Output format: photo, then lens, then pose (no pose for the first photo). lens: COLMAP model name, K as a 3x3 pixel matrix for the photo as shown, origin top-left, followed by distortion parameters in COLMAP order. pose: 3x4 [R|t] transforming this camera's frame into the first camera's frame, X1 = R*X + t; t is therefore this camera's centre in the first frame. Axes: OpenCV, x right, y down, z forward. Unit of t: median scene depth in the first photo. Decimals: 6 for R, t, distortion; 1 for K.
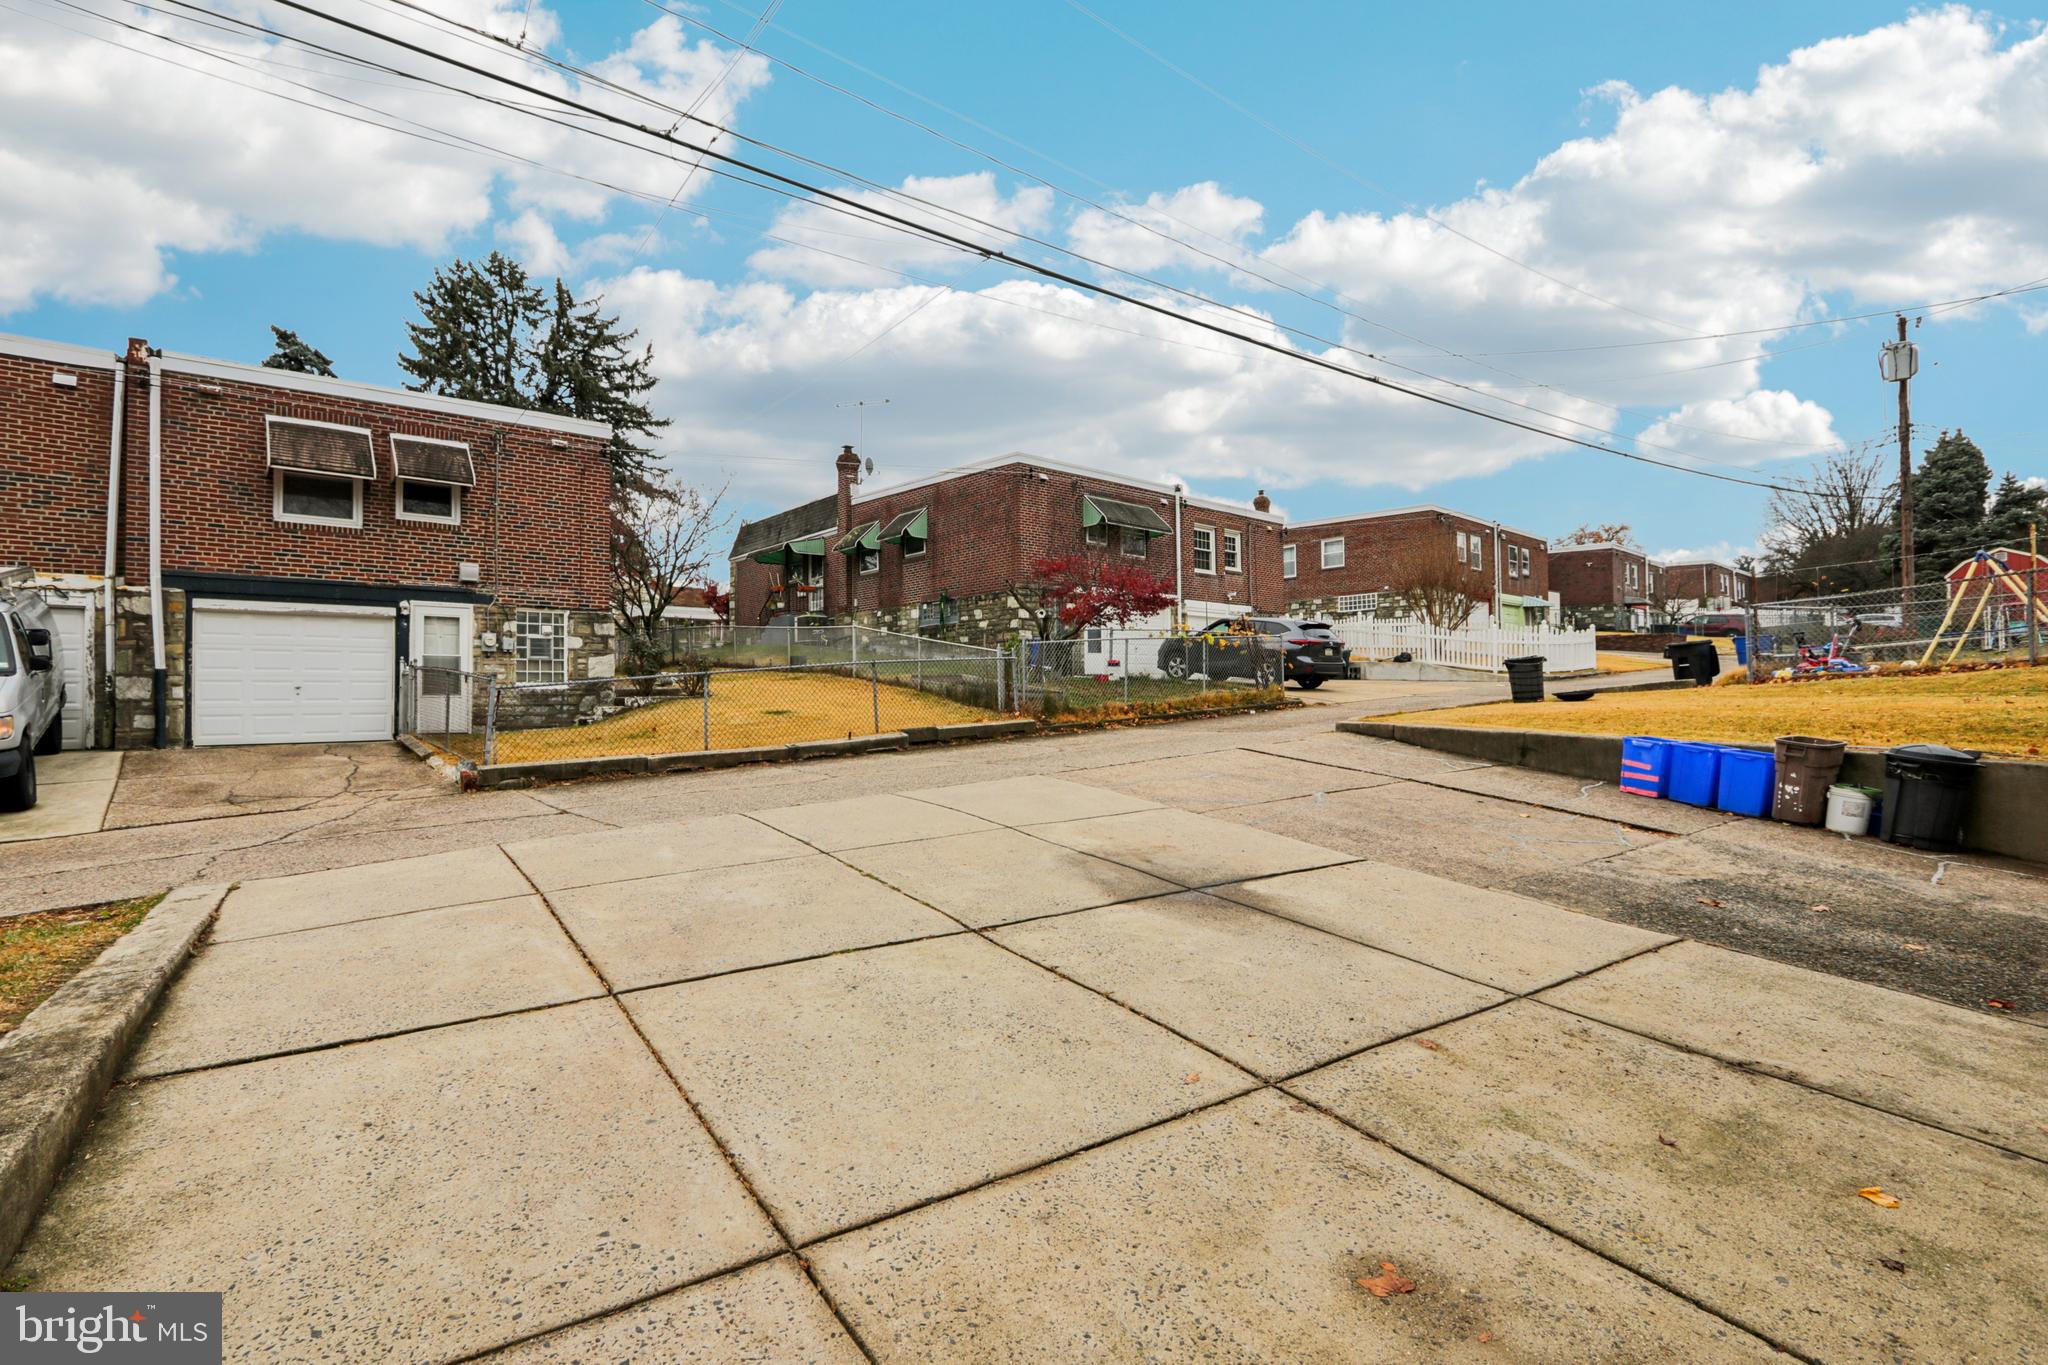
lens RADIAL K [[933.9, 0, 1024.0], [0, 933.9, 682.5], [0, 0, 1]] dist [-0.017661, -0.001132]
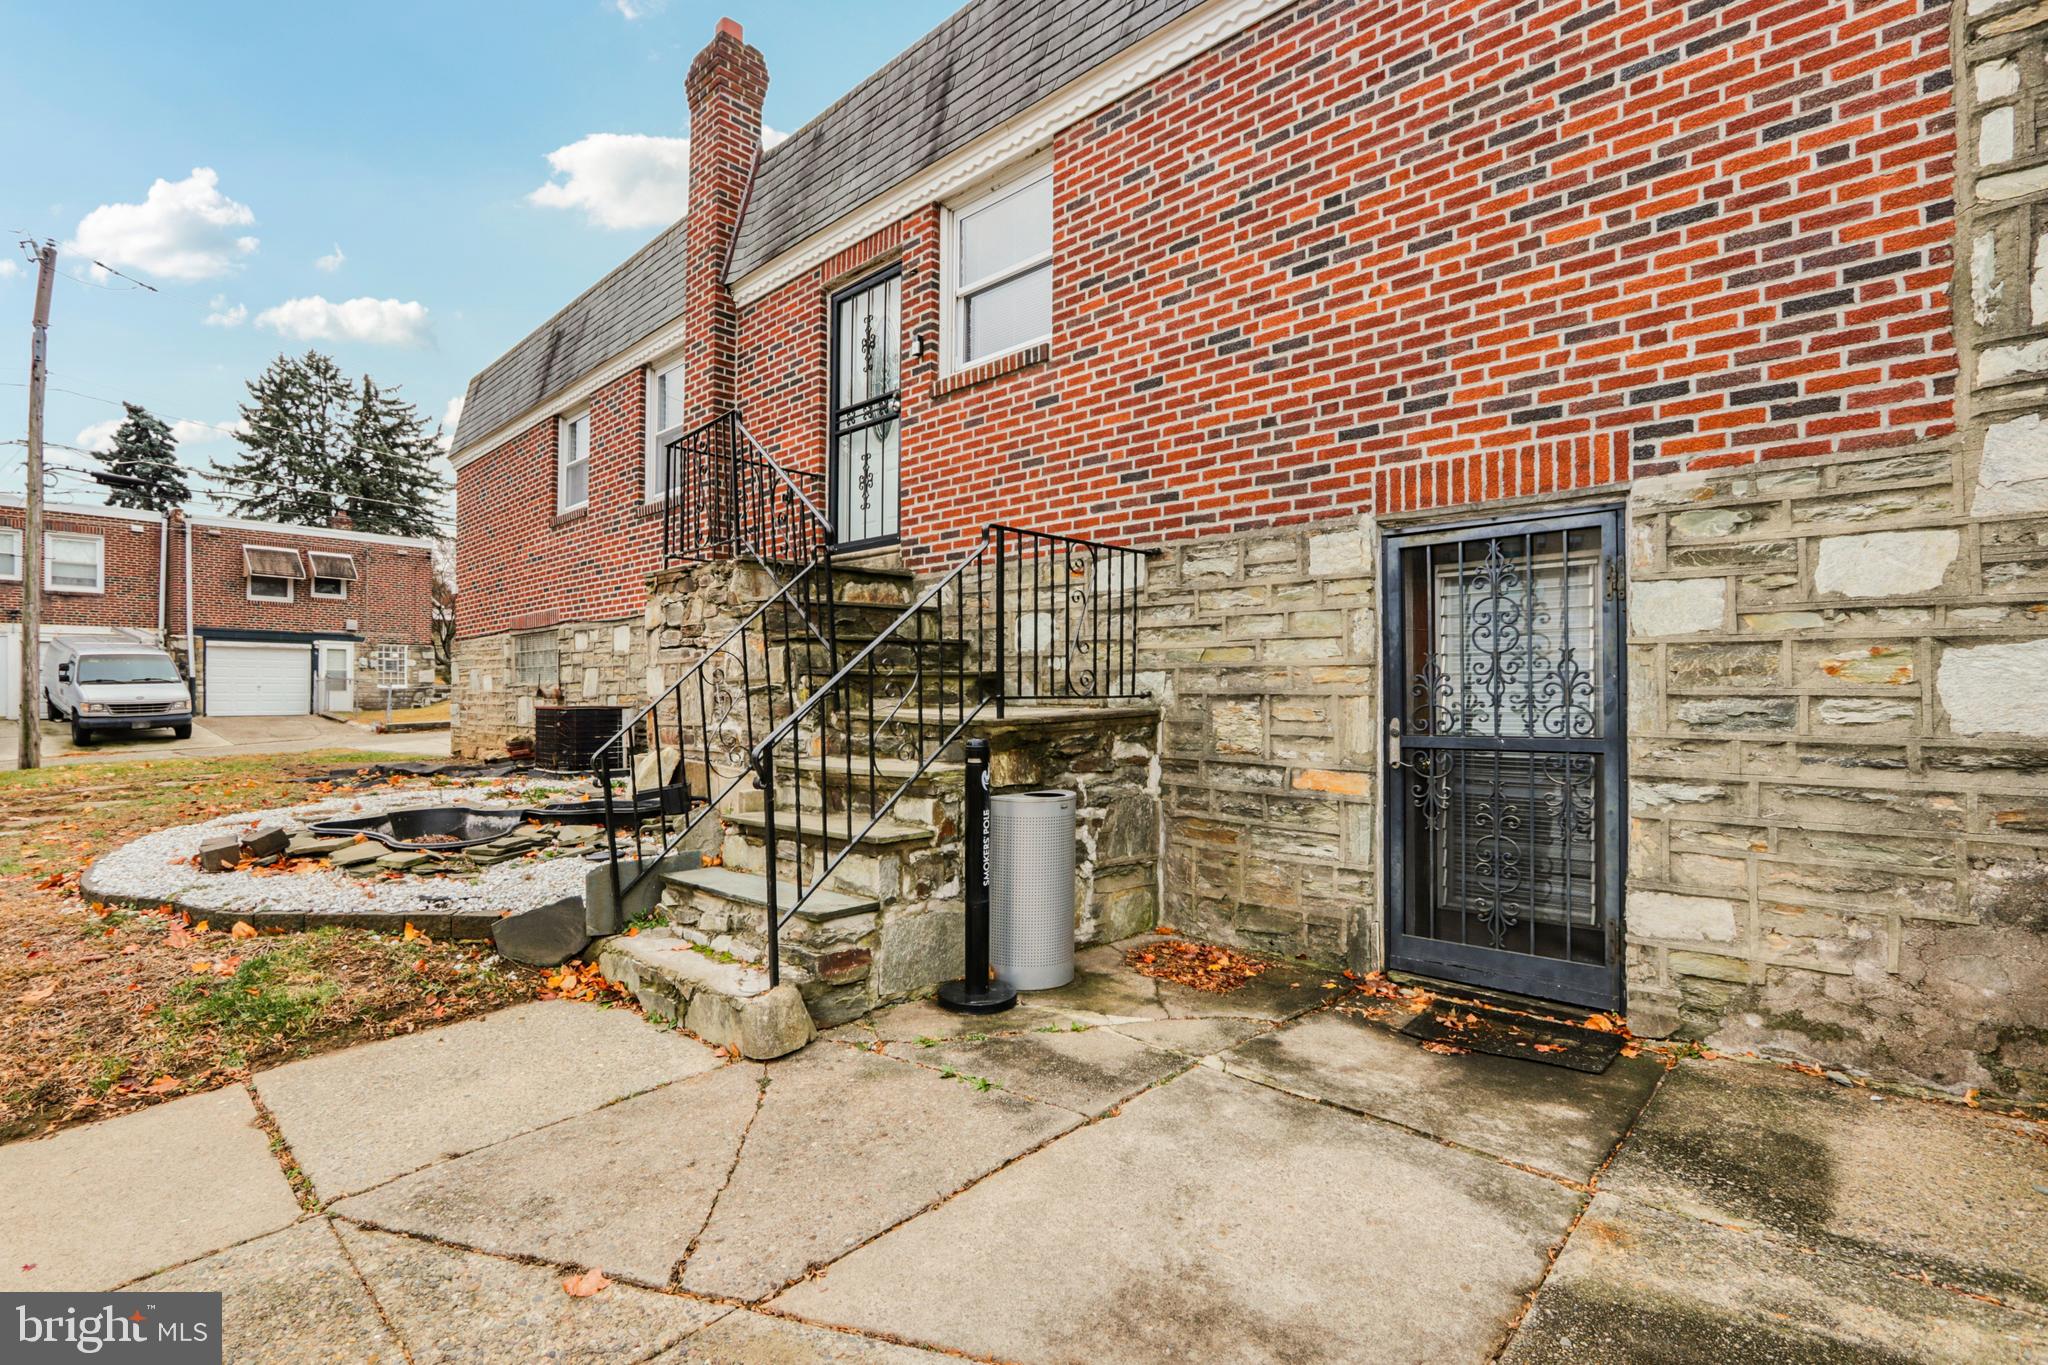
lens RADIAL K [[933.9, 0, 1024.0], [0, 933.9, 682.5], [0, 0, 1]] dist [-0.017661, -0.001132]
pose [[0.978253, 0.014564, 0.206905, 0.348553], [-0.015394, 0.999879, 0.002404, -0.029734], [-0.206845, -0.005537, 0.978358, -1.124966]]
